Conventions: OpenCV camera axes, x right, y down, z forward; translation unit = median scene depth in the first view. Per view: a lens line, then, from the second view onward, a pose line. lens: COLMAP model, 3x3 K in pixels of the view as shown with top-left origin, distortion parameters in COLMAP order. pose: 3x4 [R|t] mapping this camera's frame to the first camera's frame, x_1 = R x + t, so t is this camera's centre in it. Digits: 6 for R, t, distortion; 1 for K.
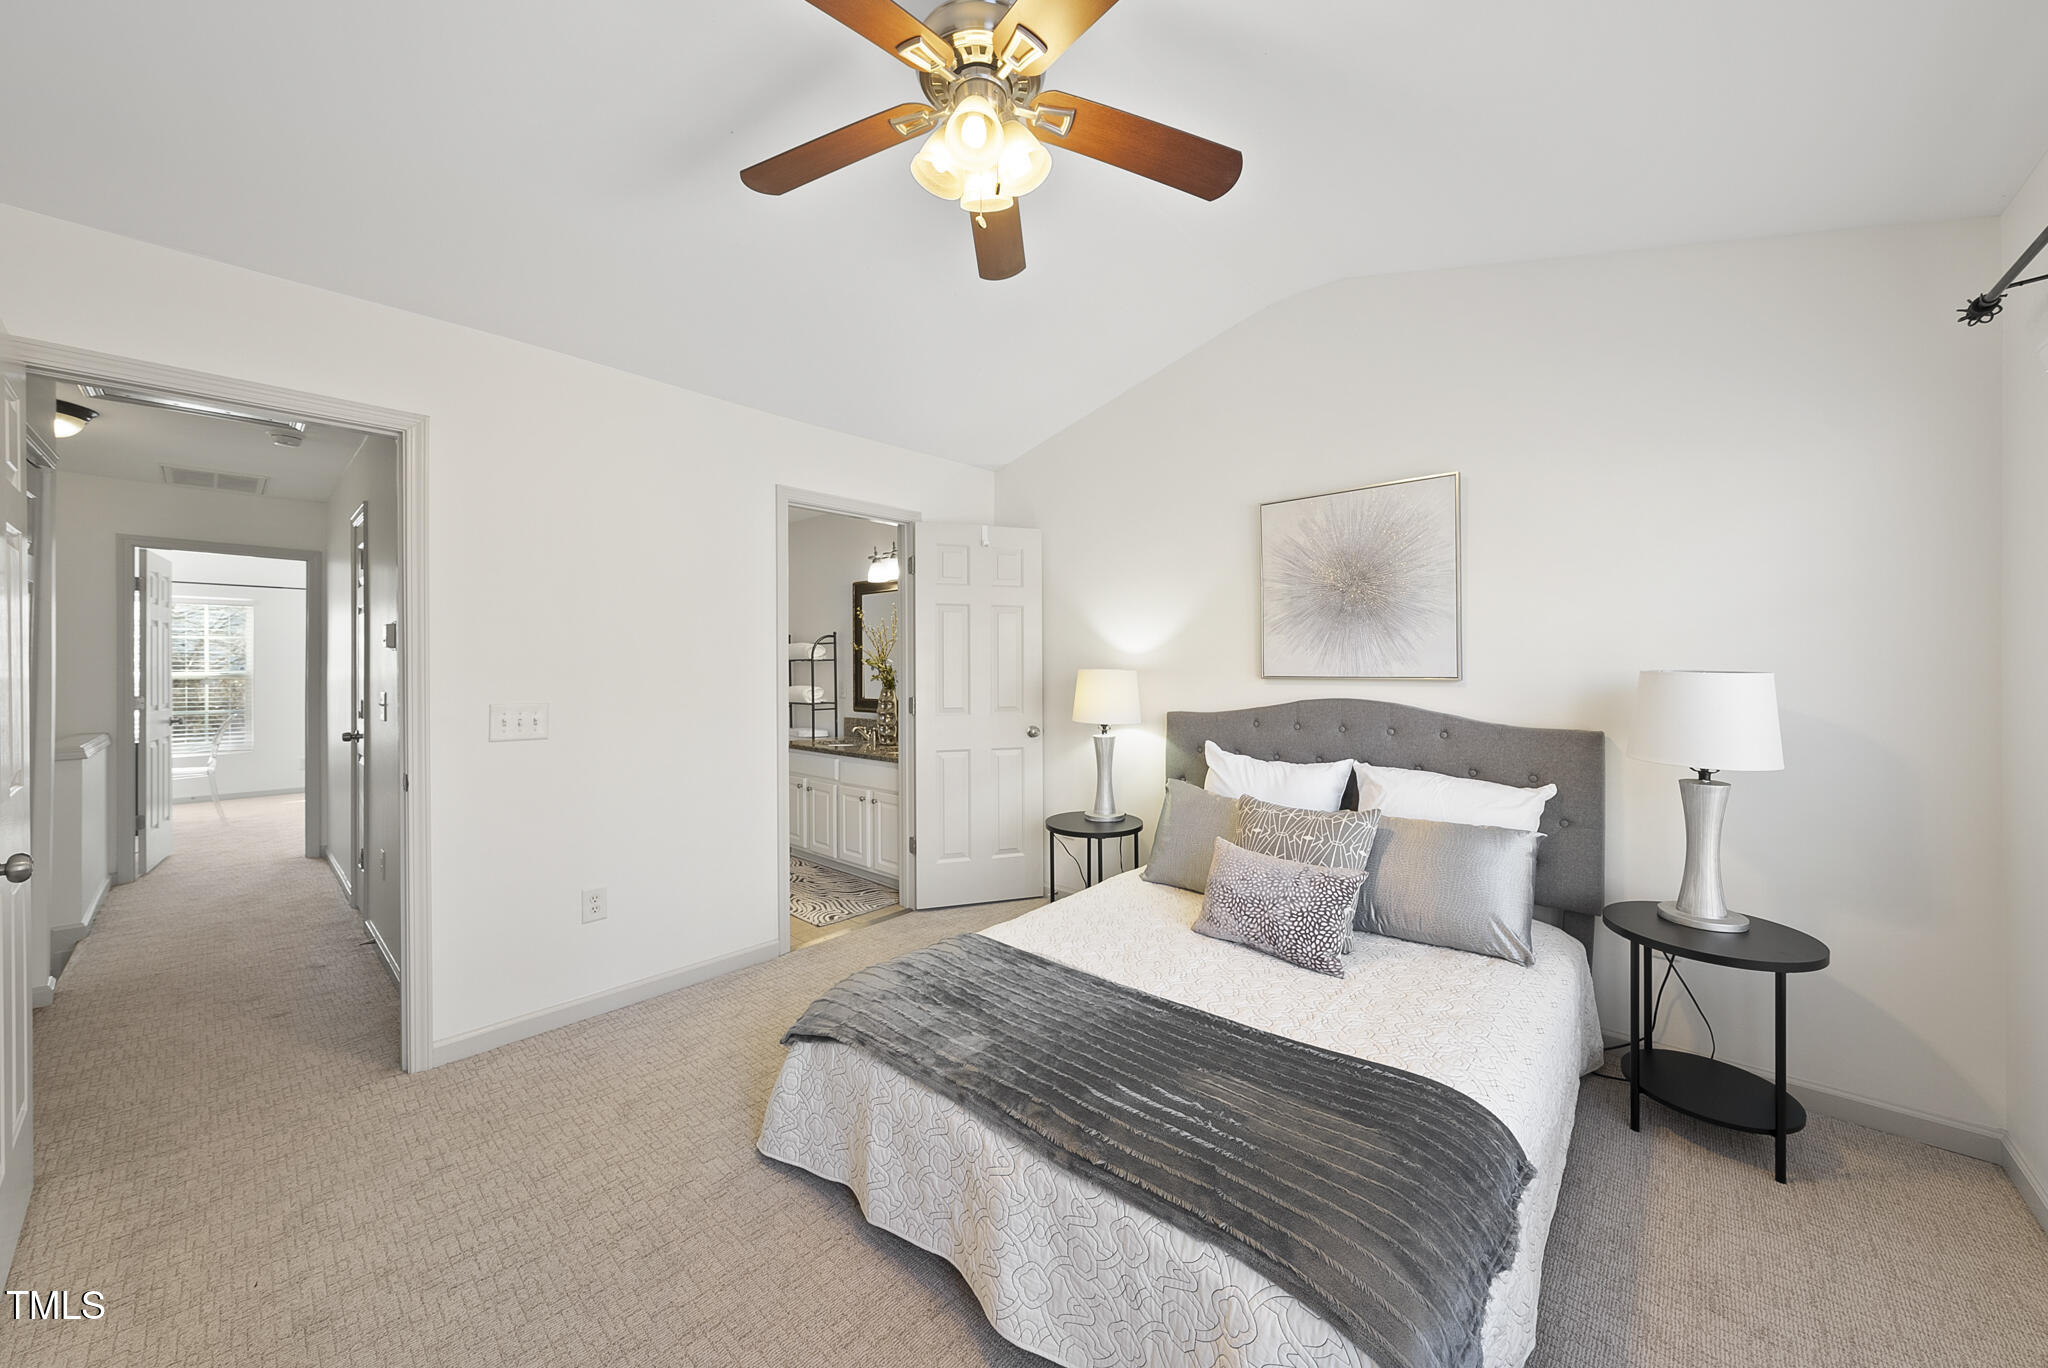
lens RADIAL K [[730.1, 0, 1022.0], [0, 730.1, 673.1], [0, 0, 1]] dist [-0.001026, -0.000141]
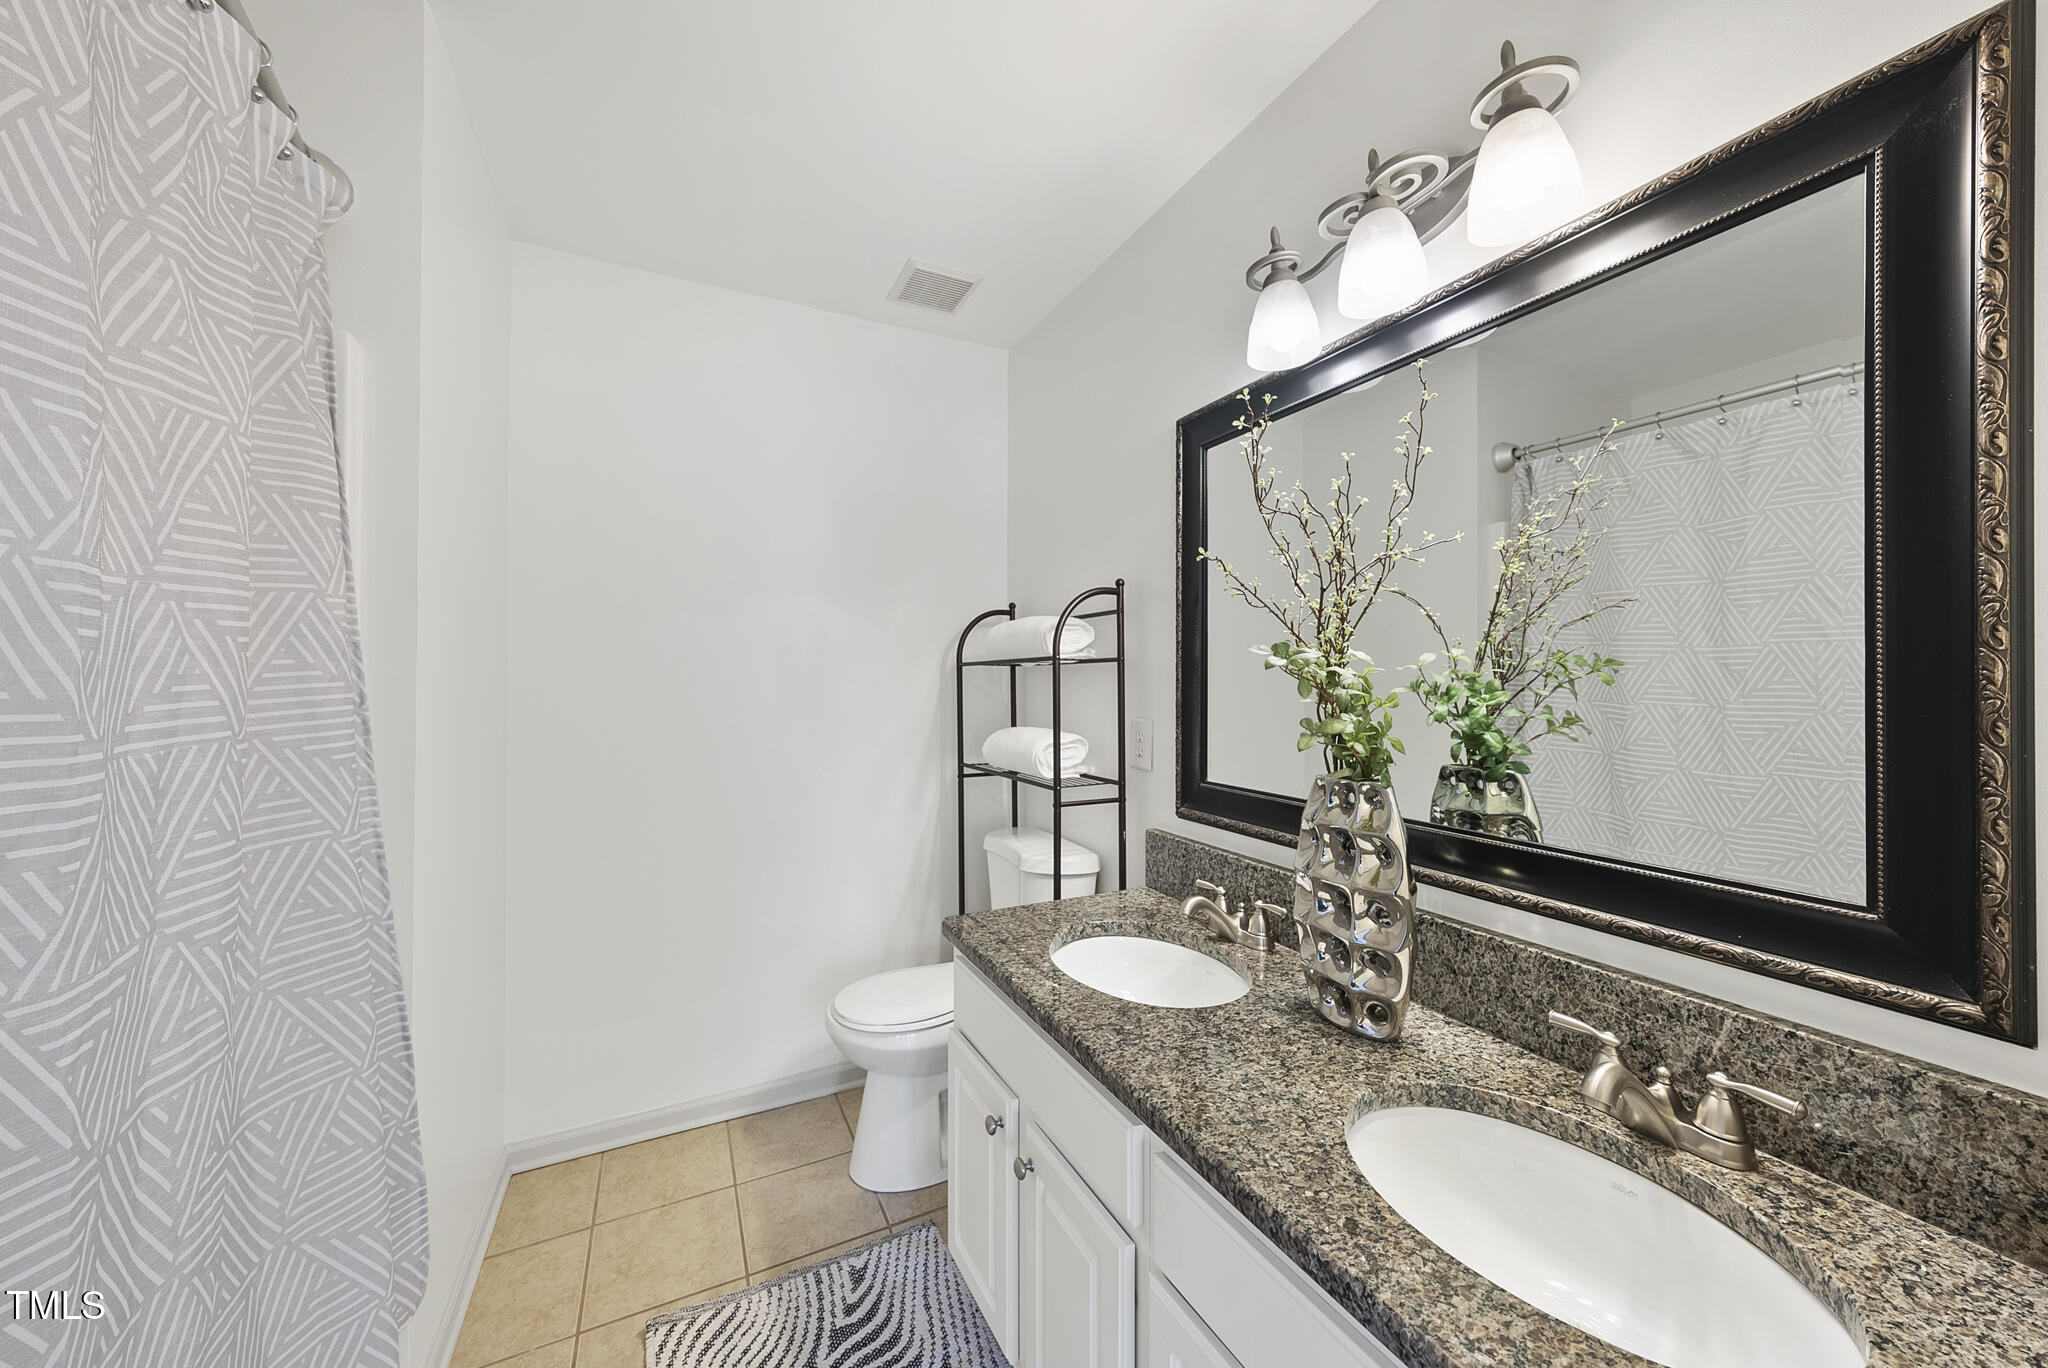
lens RADIAL K [[730.1, 0, 1022.0], [0, 730.1, 673.1], [0, 0, 1]] dist [-0.001026, -0.000141]
pose [[0.933472, -0.000098, -0.358649, -0.297539], [-0.004534, 0.999917, -0.012075, -0.012001], [0.358621, 0.012898, 0.933394, 1.121478]]
